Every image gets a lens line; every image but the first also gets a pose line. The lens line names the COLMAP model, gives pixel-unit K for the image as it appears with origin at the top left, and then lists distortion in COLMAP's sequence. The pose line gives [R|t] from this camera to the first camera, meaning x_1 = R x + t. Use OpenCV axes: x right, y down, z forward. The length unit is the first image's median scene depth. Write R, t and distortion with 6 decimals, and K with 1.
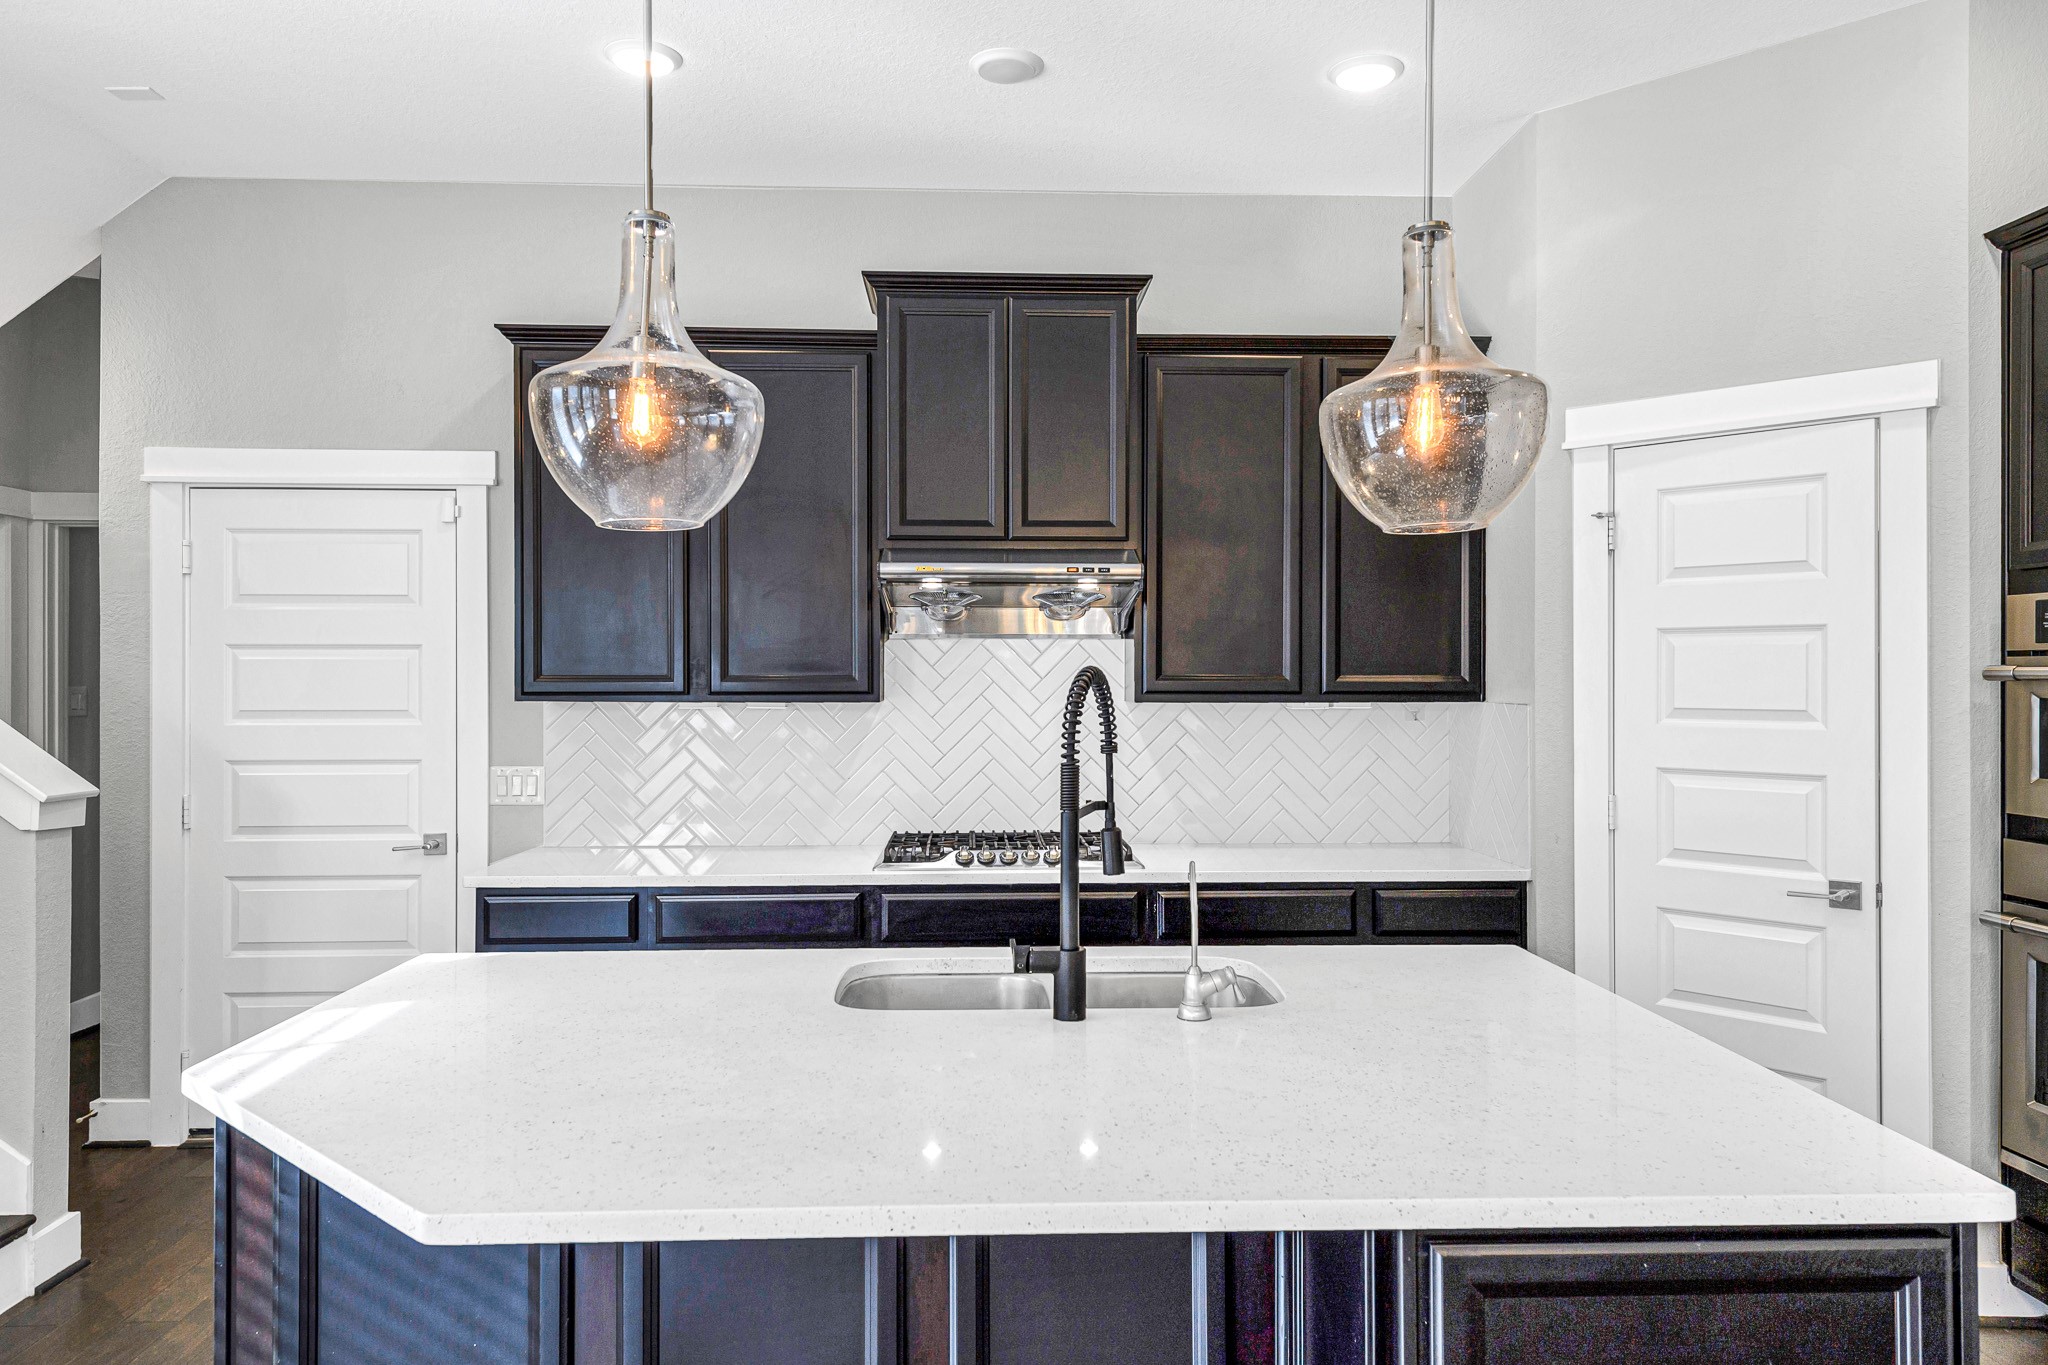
lens RADIAL K [[1363.8, 0, 1042.9], [0, 1363.8, 677.9], [0, 0, 1]] dist [0.028746, -0.013264]
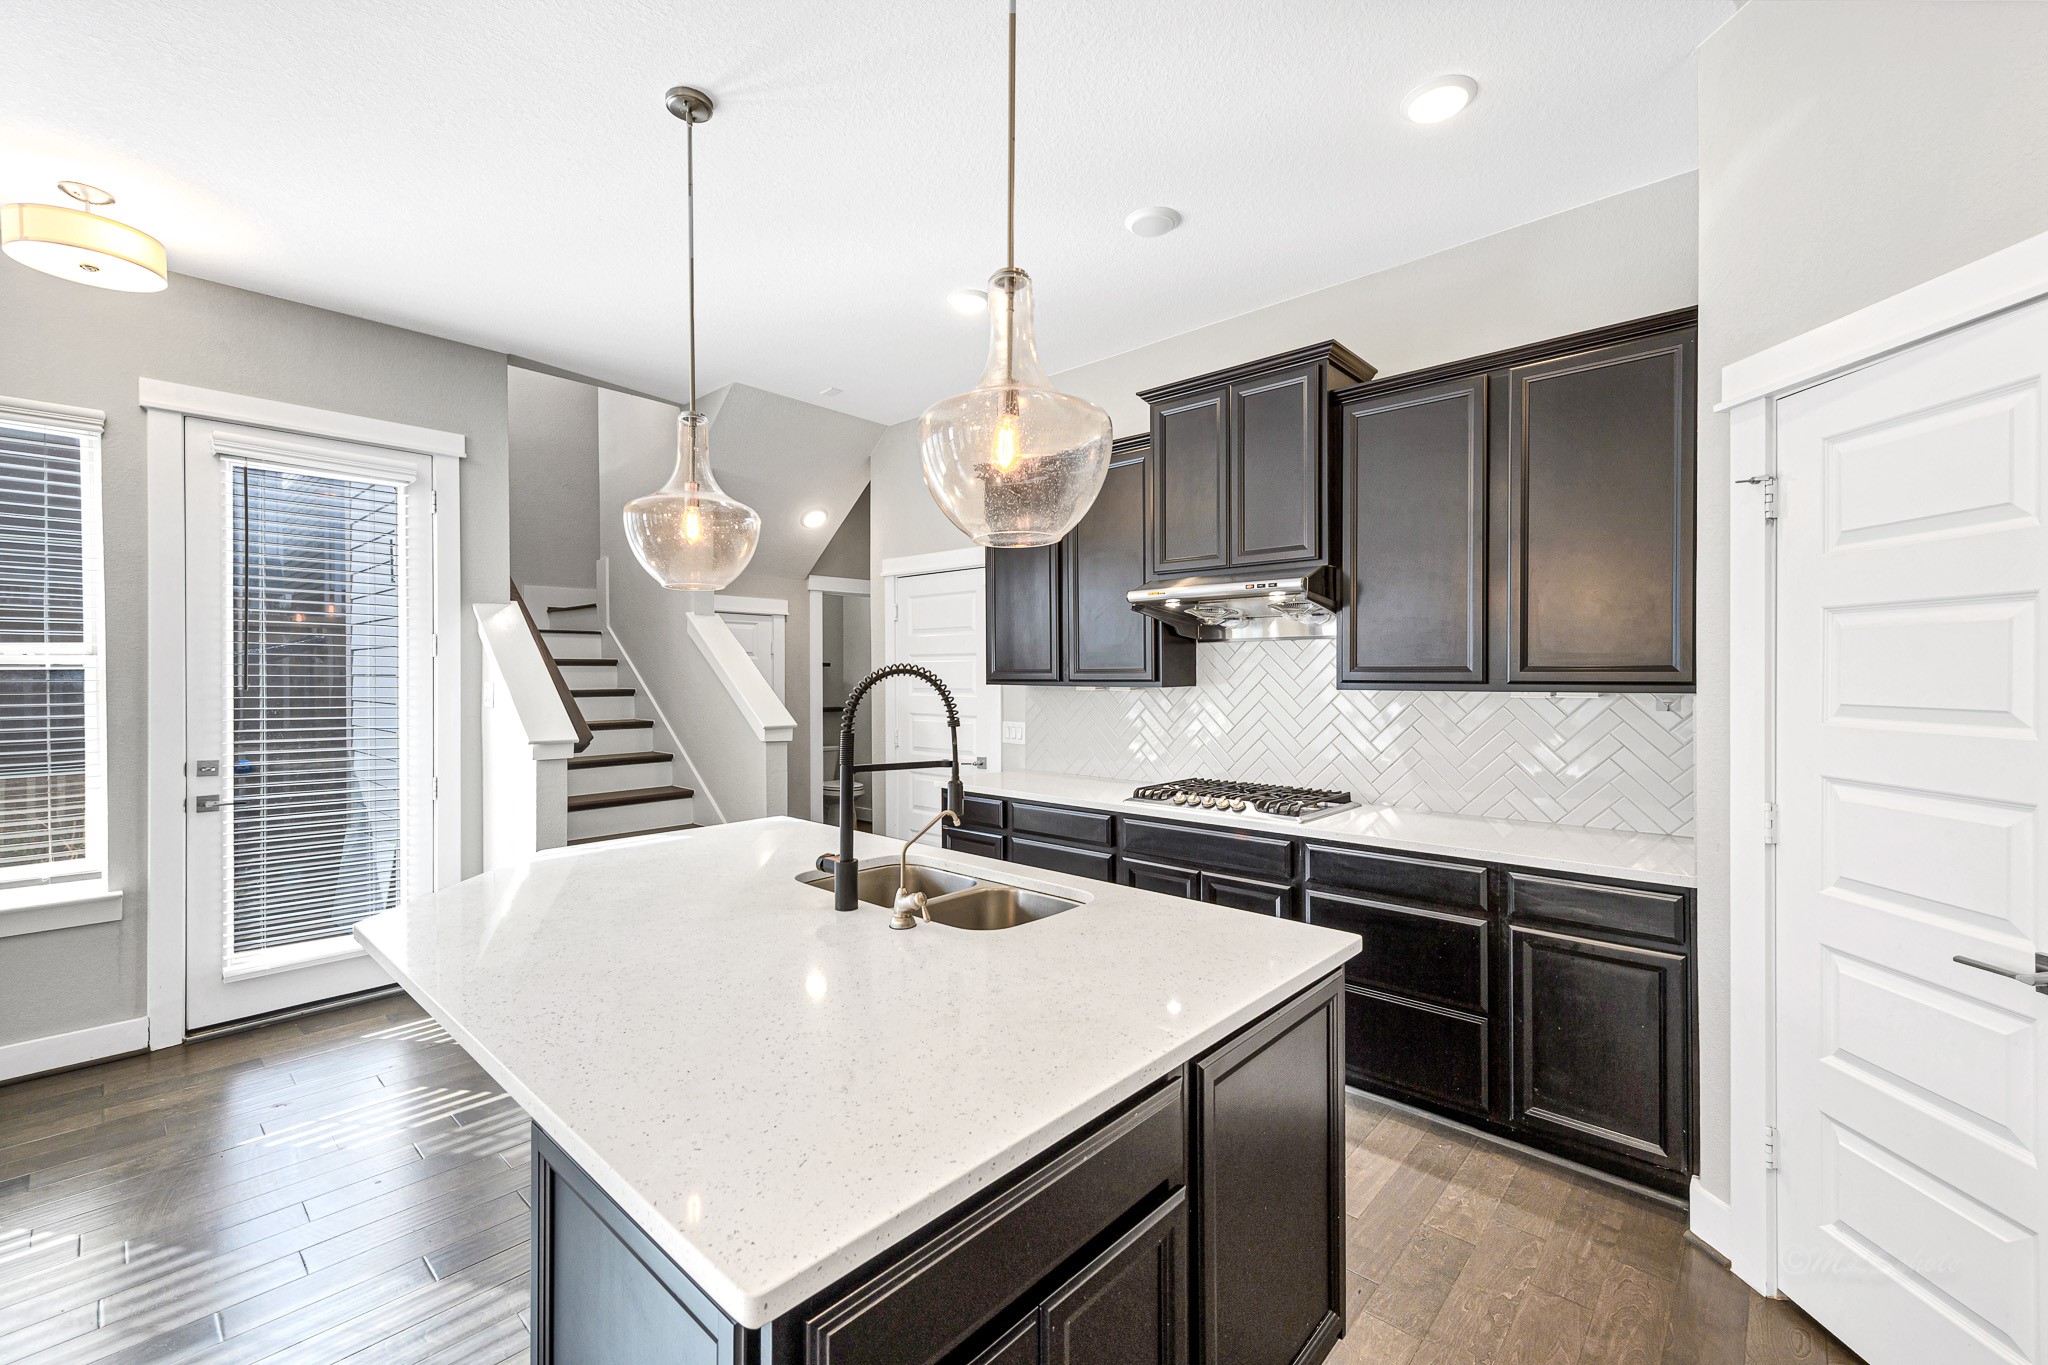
lens RADIAL K [[862.2, 0, 1025.6], [0, 862.2, 678.5], [0, 0, 1]] dist [0.001969, 0.000216]
pose [[0.700144, 0.002565, -0.713997, 0.446021], [0.004788, 0.999954, 0.008288, 0.000115], [0.713986, -0.009221, 0.700099, 0.271379]]
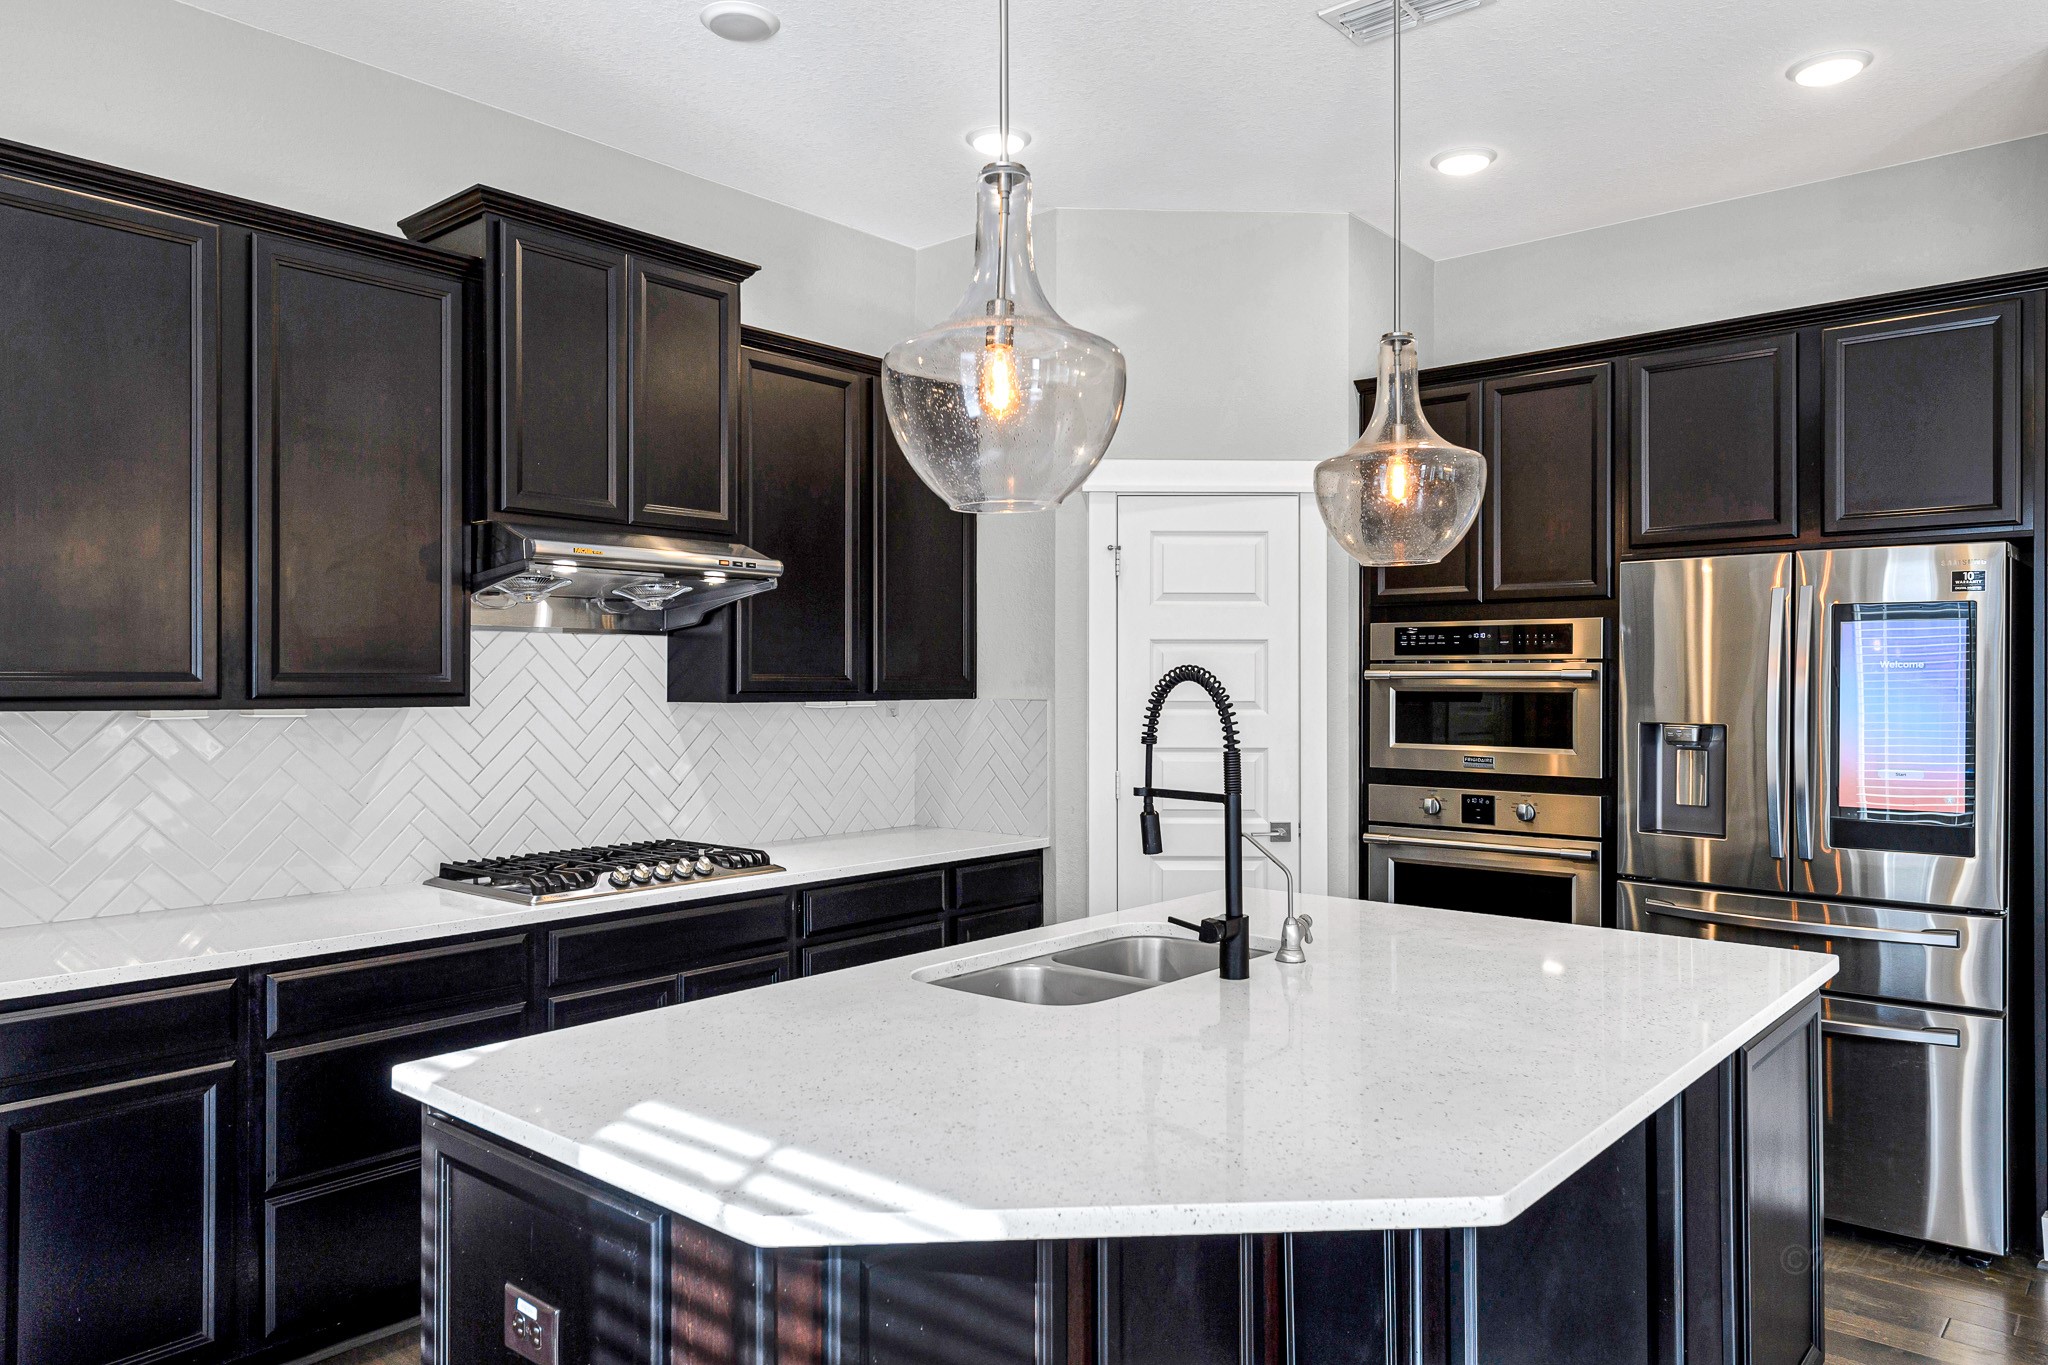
lens RADIAL K [[1363.8, 0, 1037.0], [0, 1363.8, 675.8], [0, 0, 1]] dist [0.028746, -0.013264]
pose [[0.686240, 0.002769, 0.727370, -0.507182], [-0.000602, 0.999995, -0.003239, 0.002086], [-0.727375, 0.001785, 0.686238, 0.188320]]
